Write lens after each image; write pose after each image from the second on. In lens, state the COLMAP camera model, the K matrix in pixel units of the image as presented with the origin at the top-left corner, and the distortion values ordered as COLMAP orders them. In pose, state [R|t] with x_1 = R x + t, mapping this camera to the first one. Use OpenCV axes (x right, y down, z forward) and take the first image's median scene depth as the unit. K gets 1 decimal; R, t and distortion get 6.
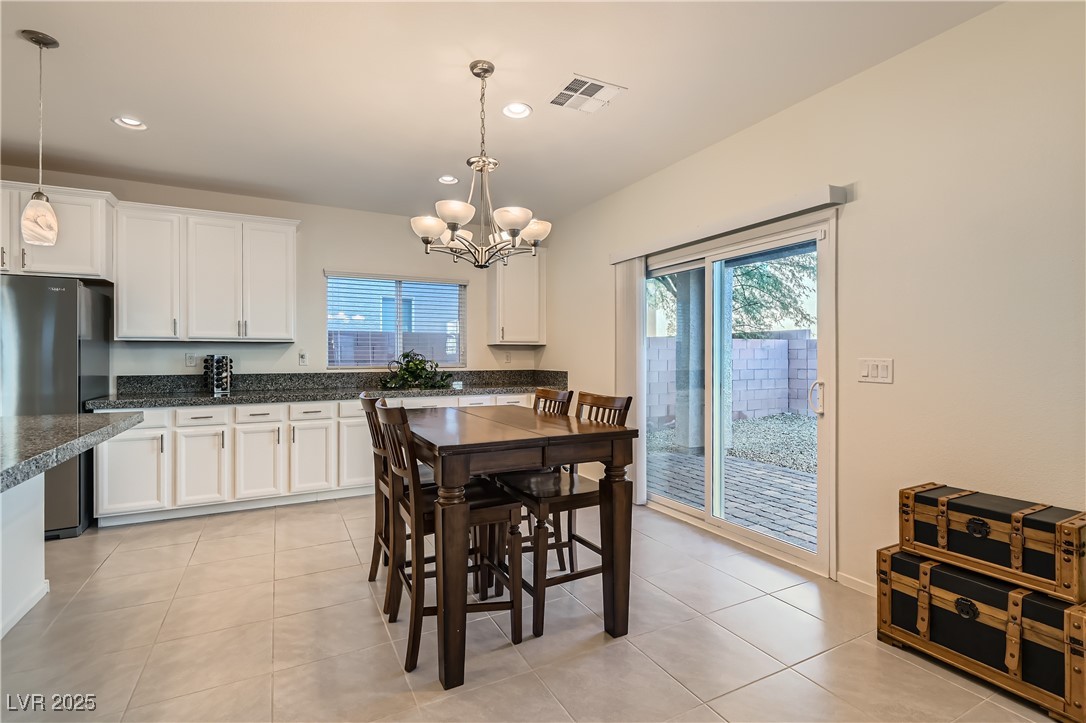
lens RADIAL K [[501.4, 0, 539.8], [0, 501.4, 356.8], [0, 0, 1]] dist [0.003657, -0.004017]
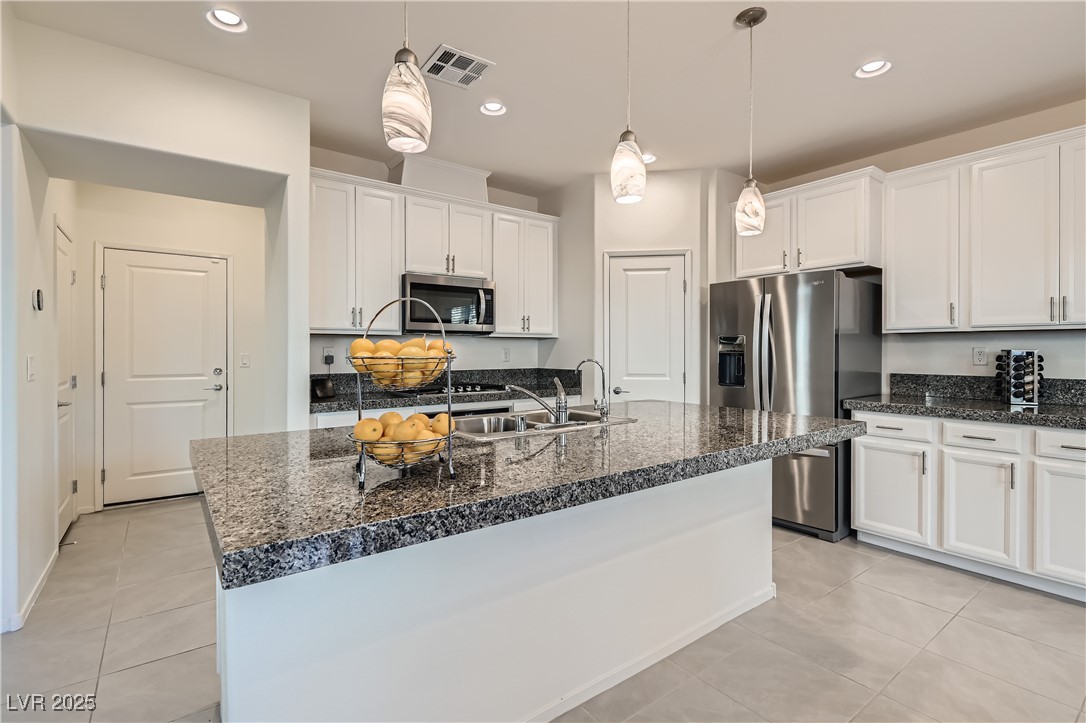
lens RADIAL K [[501.4, 0, 546.0], [0, 501.4, 352.3], [0, 0, 1]] dist [0.003657, -0.004017]
pose [[0.157857, 0.004113, -0.987453, -0.064234], [-0.002109, 0.999990, 0.003828, -0.001542], [0.987460, 0.001478, 0.157864, 0.259666]]
